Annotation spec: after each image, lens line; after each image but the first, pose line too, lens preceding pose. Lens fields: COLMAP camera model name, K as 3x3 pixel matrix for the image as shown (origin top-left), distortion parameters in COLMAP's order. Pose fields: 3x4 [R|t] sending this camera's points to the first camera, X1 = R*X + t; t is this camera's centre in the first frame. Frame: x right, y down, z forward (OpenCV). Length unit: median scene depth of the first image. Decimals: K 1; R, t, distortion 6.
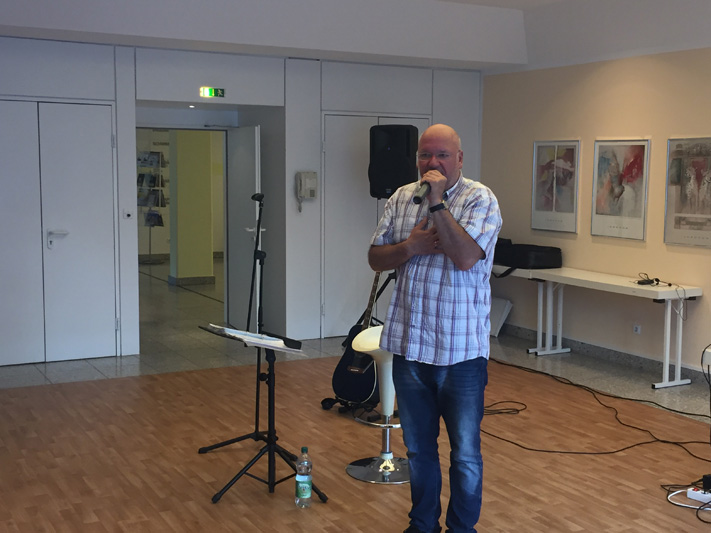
lens RADIAL K [[936.4, 0, 359.2], [0, 936.4, 266.5], [0, 0, 1]] dist [0.055134, 0.000000]
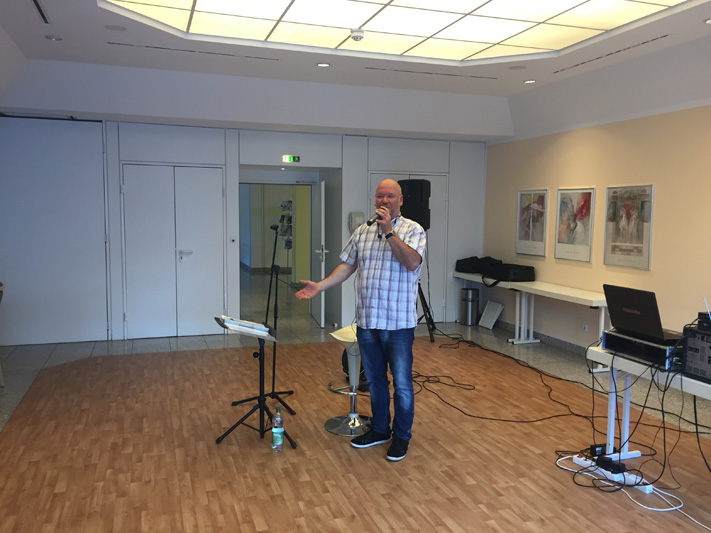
lens RADIAL K [[603.7, 0, 358.9], [0, 603.7, 266.0], [0, 0, 1]] dist [0.041732, 0.004837]
pose [[0.985799, 0.015665, -0.167199, 0.118903], [-0.018713, 0.999686, -0.016668, -0.001686], [0.166886, 0.019560, 0.985782, 0.080224]]
